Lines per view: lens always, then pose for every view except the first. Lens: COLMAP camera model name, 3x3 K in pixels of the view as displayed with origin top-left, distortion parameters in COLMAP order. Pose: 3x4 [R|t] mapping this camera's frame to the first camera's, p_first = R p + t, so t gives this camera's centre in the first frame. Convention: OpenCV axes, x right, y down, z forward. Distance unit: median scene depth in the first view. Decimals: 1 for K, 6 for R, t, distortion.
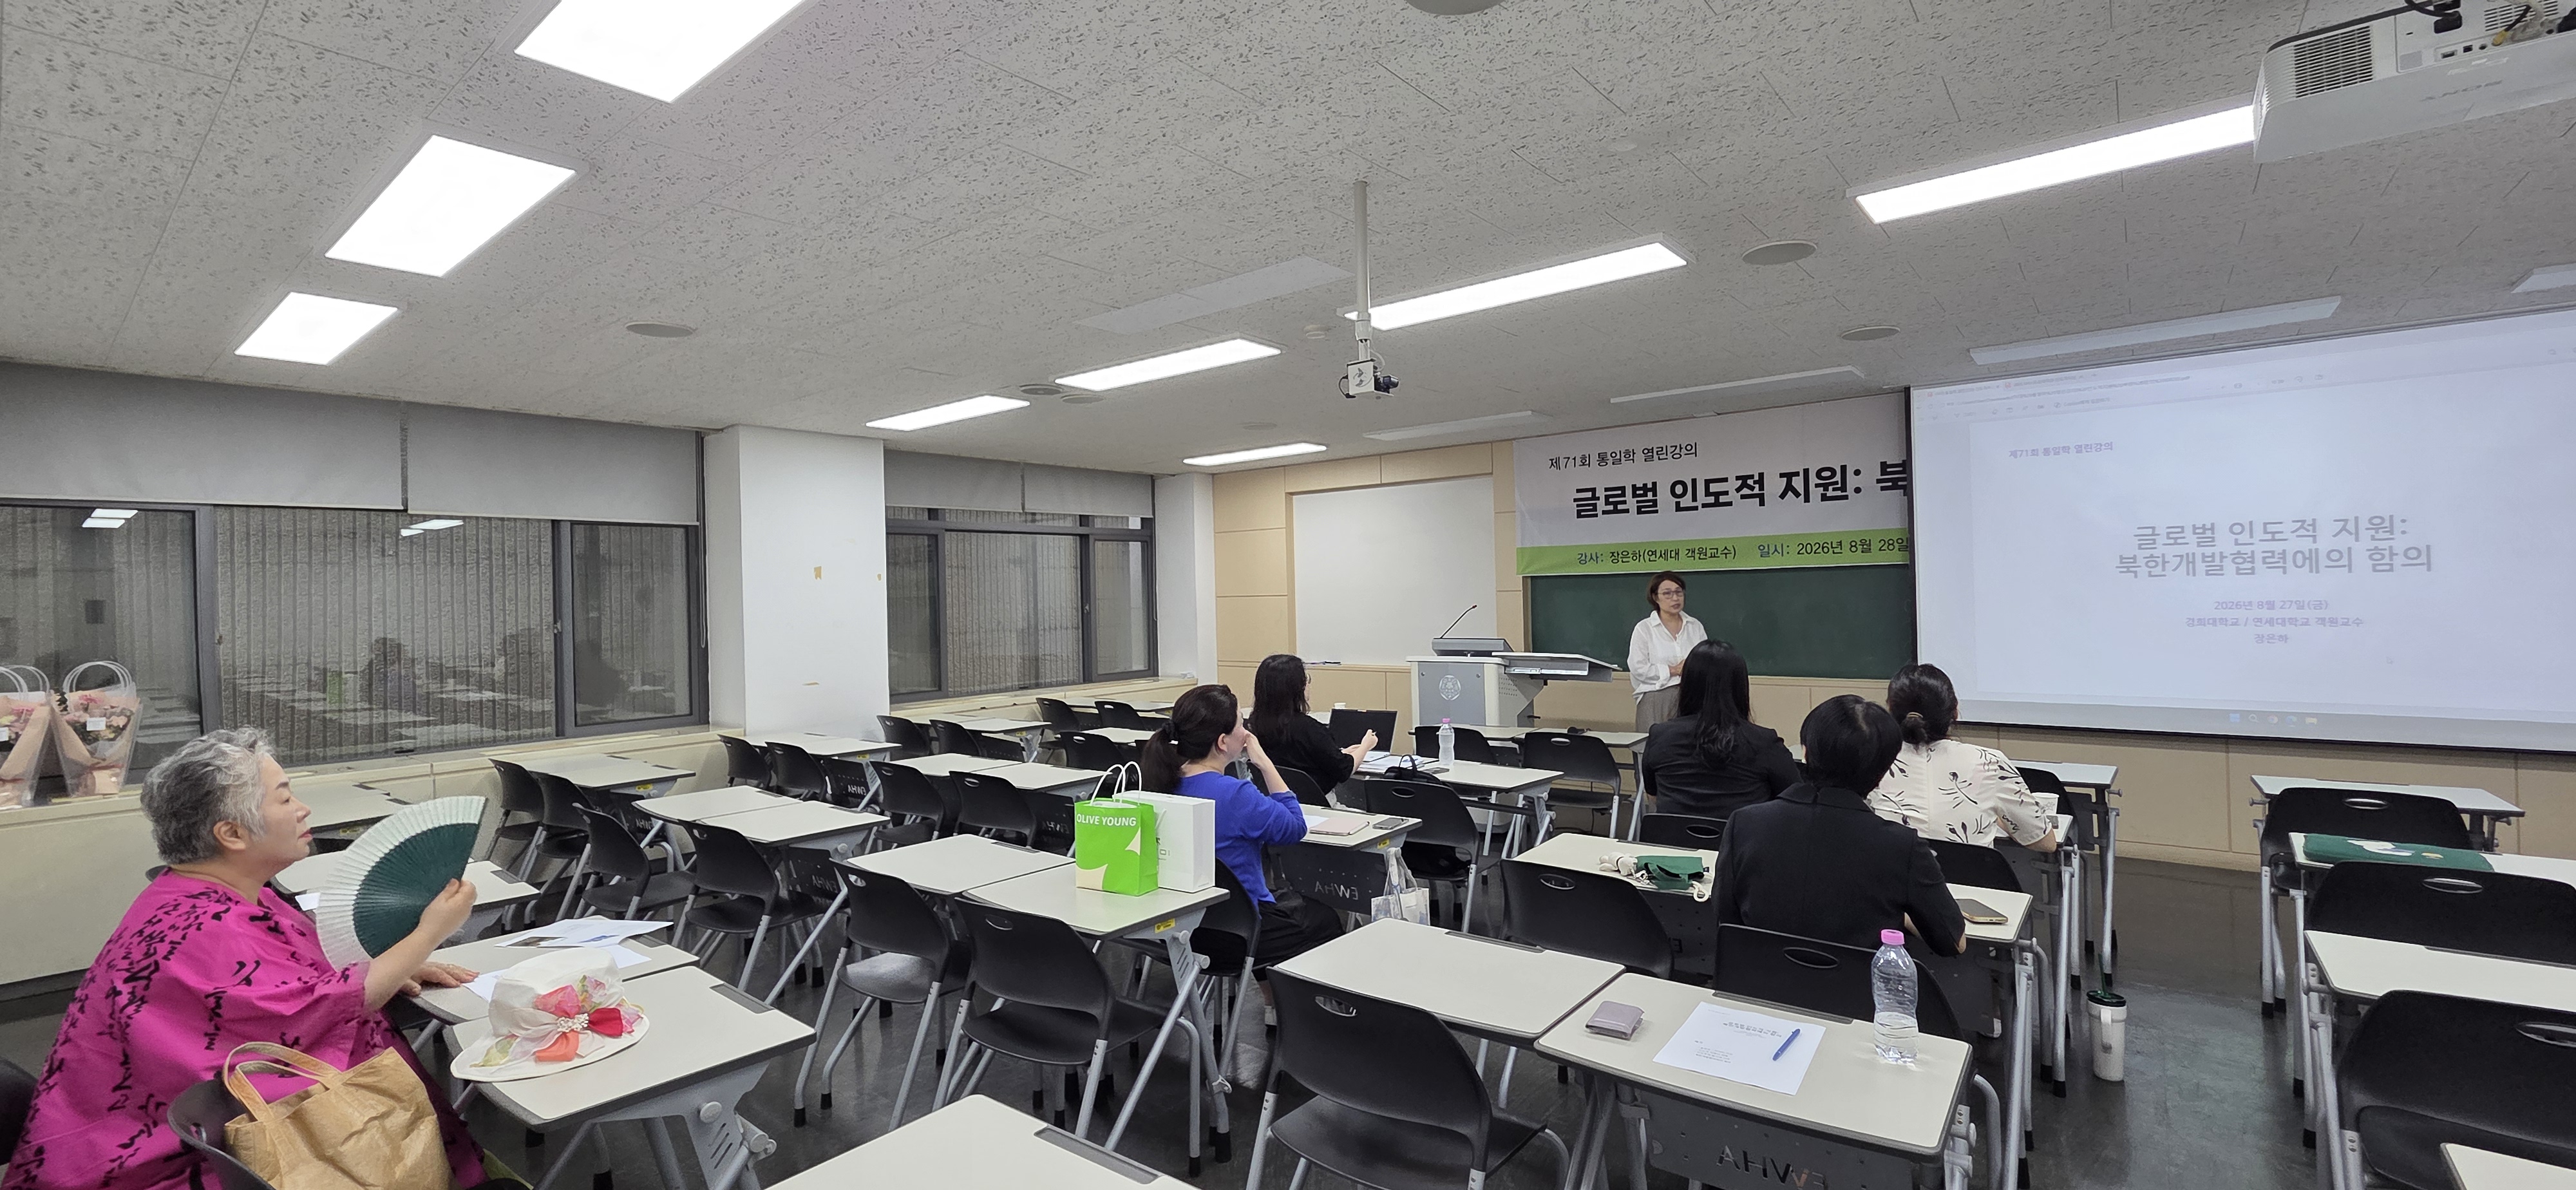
lens RADIAL K [[1044.1, 0, 1291.1], [0, 1044.1, 591.7], [0, 0, 1]] dist [-0.000376, 0.000187]
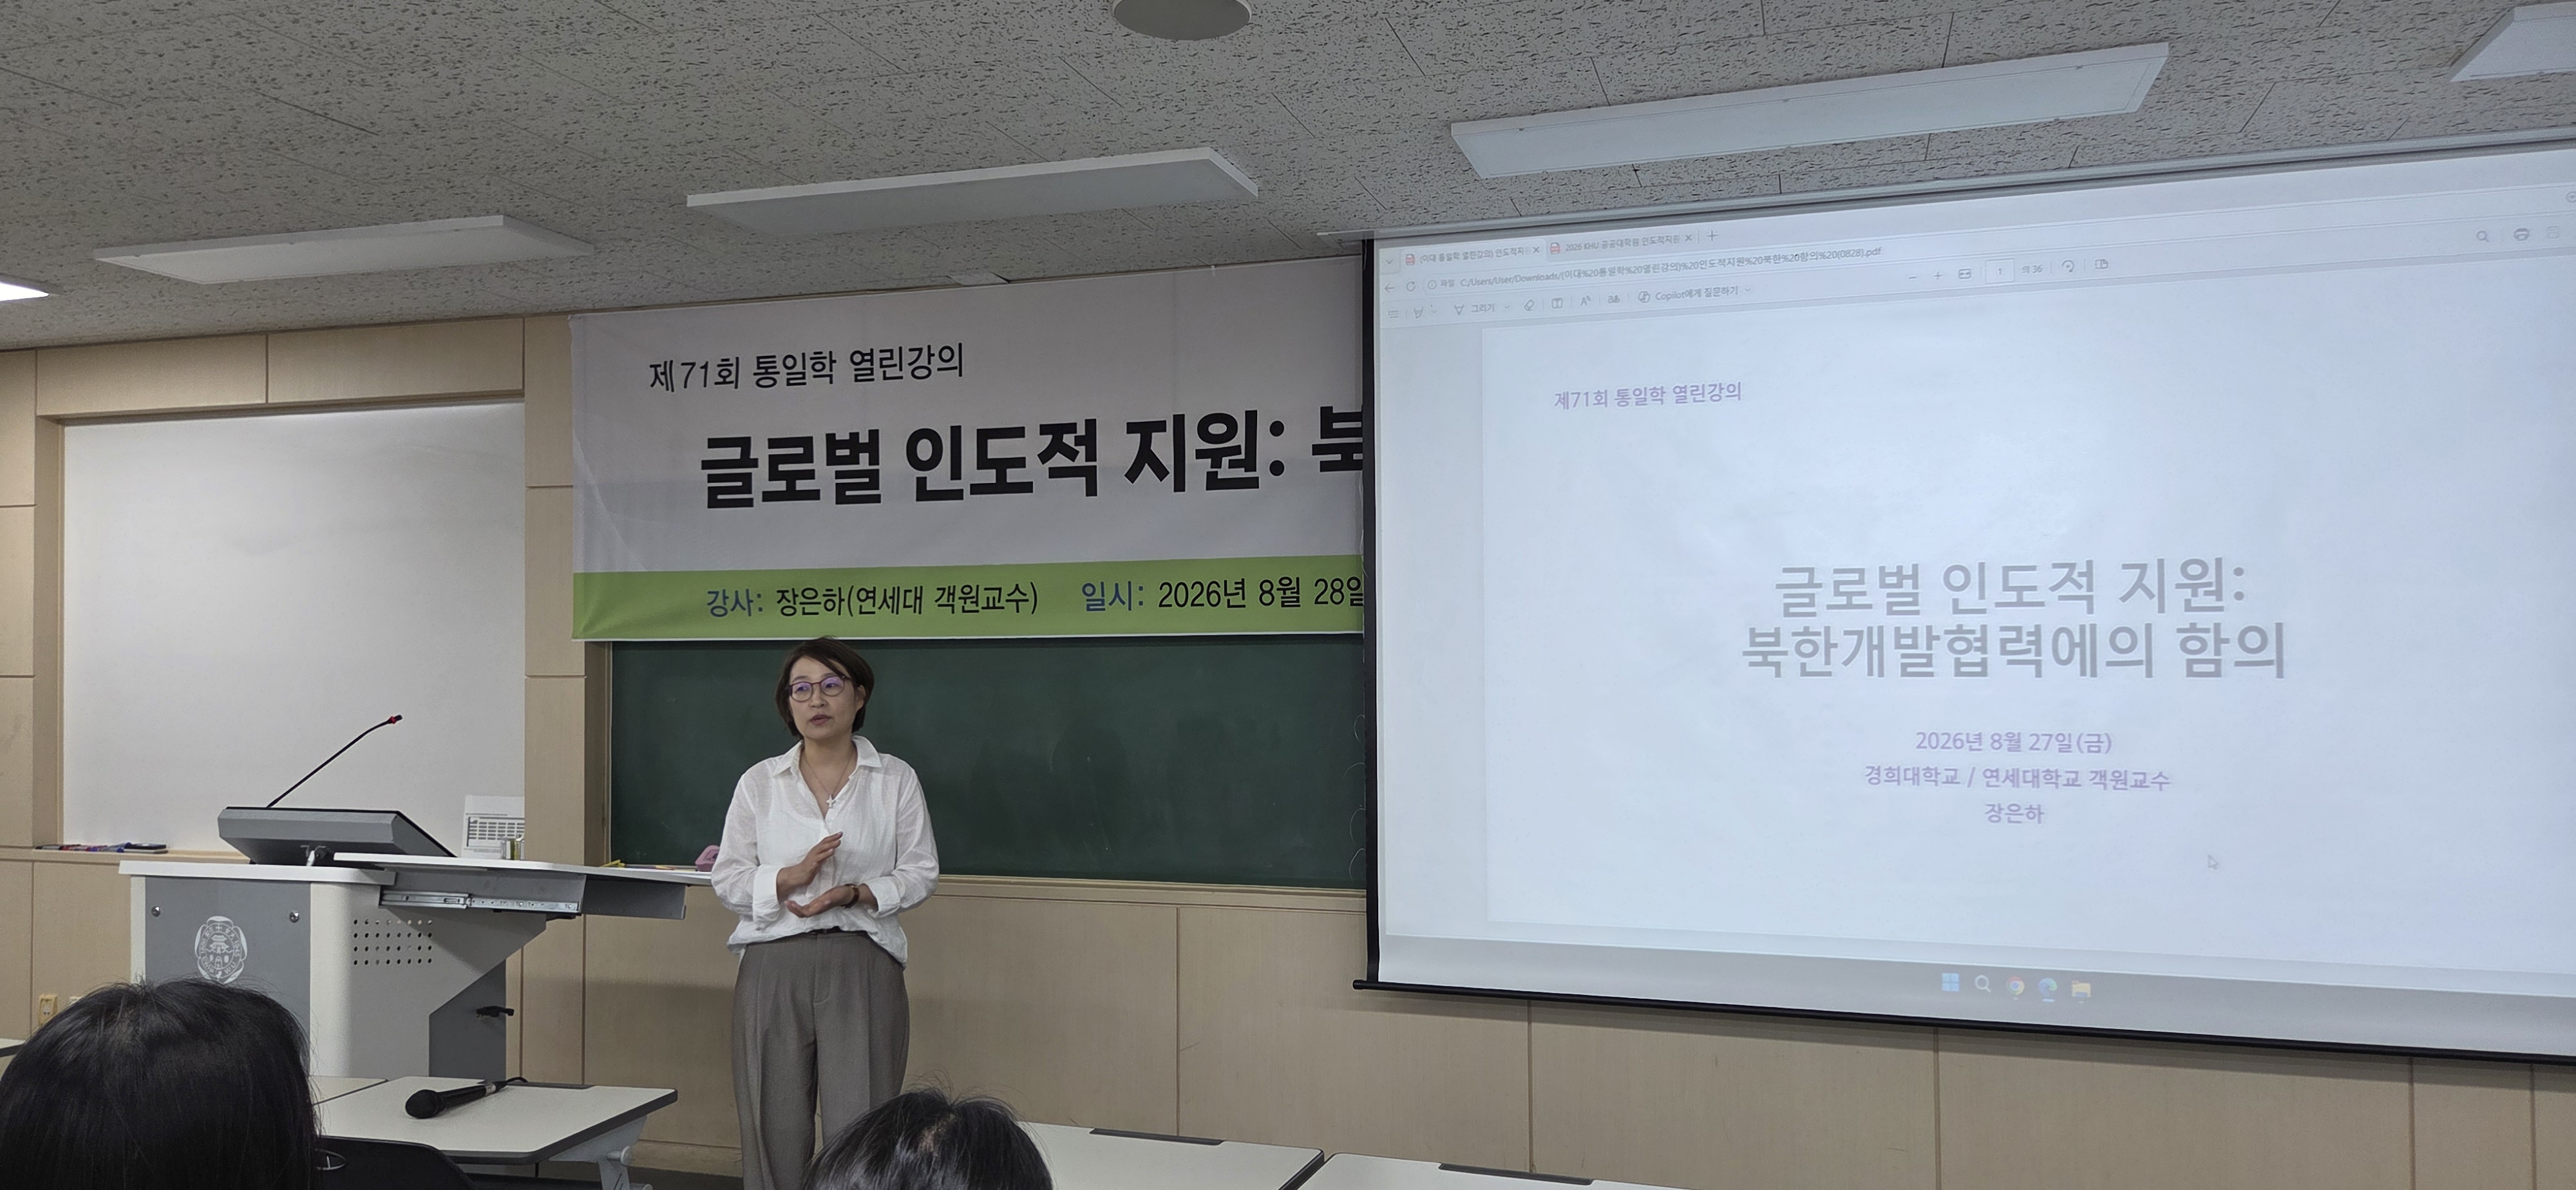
lens RADIAL K [[1627.7, 0, 1292.8], [0, 1627.7, 597.7], [0, 0, 1]] dist [0.007397, -0.001866]
pose [[0.919711, 0.034327, 0.391093, 0.278346], [-0.018674, 0.998868, -0.043757, -0.011102], [-0.392152, 0.032940, 0.919311, 0.357375]]
